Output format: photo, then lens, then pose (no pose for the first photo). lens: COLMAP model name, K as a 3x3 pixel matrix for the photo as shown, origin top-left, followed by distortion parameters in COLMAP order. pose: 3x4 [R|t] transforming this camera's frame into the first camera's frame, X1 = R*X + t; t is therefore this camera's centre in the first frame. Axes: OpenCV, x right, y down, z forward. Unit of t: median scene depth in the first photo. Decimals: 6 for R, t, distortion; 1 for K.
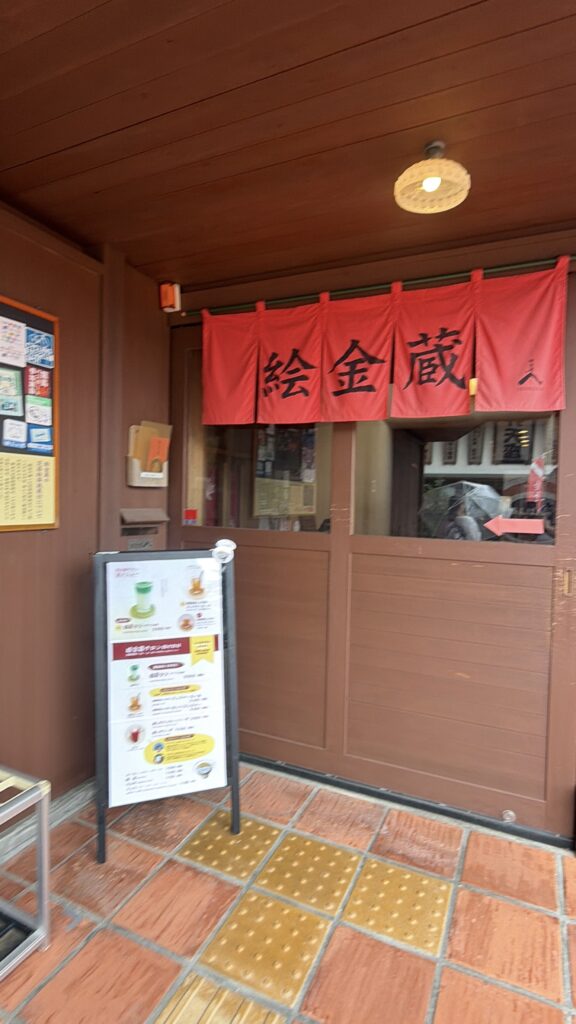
lens RADIAL K [[524.9, 0, 288.5], [0, 524.9, 514.3], [0, 0, 1]] dist [0.000062, 0.000004]
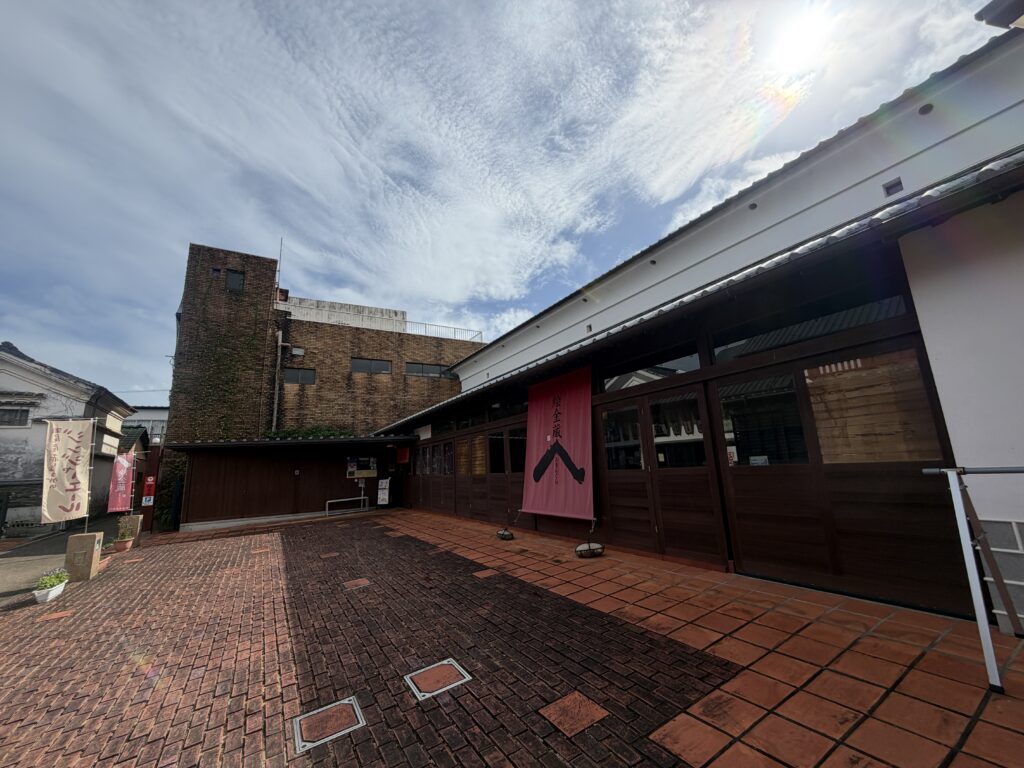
lens RADIAL K [[410.7, 0, 512.3], [0, 410.7, 382.9], [0, 0, 1]] dist [-0.000265, -0.000003]
pose [[0.813785, -0.177119, -0.553519, 6.307821], [0.051662, 0.970704, -0.234659, 0.252361], [0.578866, 0.162366, 0.799094, -4.058517]]
